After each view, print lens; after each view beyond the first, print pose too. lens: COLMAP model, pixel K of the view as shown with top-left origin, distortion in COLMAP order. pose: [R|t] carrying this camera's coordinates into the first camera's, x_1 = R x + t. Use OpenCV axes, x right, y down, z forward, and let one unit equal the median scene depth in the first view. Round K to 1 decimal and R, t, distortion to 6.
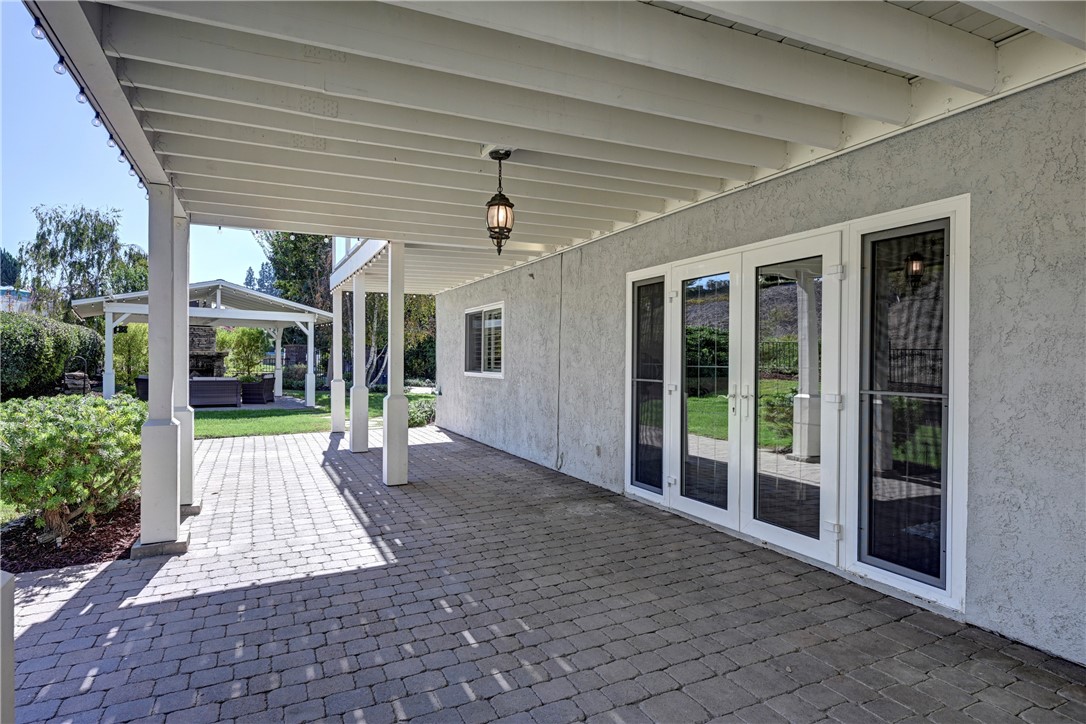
lens RADIAL K [[609.5, 0, 543.0], [0, 609.5, 362.0], [0, 0, 1]] dist [-0.000212, 0.000041]
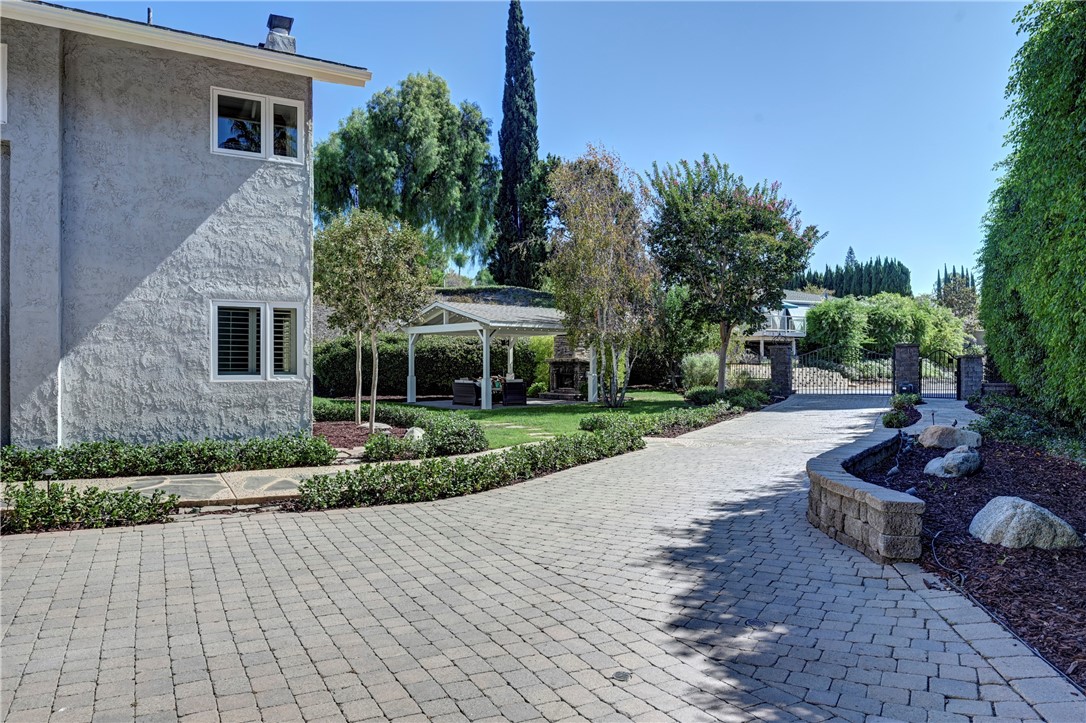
lens RADIAL K [[717.1, 0, 543.0], [0, 717.1, 361.5], [0, 0, 1]] dist [-0.000795, 0.000208]
pose [[0.060659, -0.007951, -0.998127, 2.486073], [-0.000645, 0.999968, -0.008005, 0.002277], [0.998158, 0.001130, 0.060652, 2.900886]]
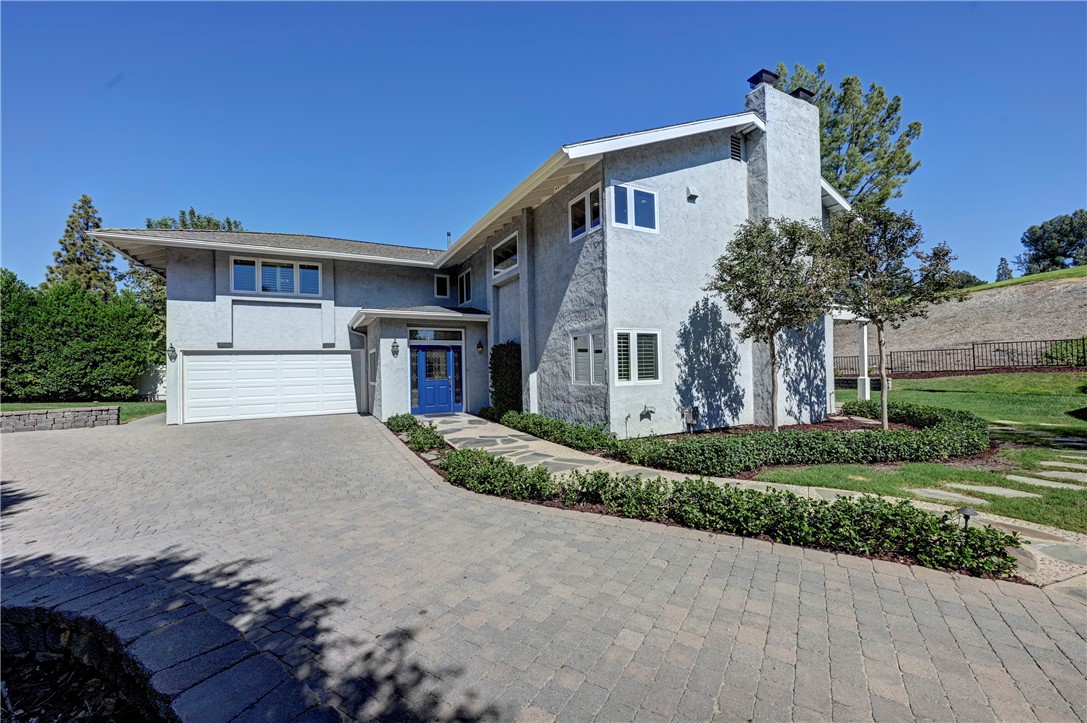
lens RADIAL K [[428.8, 0, 542.2], [0, 428.8, 363.7], [0, 0, 1]] dist [-0.000462, 0.000086]
pose [[-0.998550, 0.022358, -0.048967, 1.072498], [0.022682, 0.999724, -0.006058, -0.032595], [0.048818, -0.007159, -0.998782, 3.772156]]
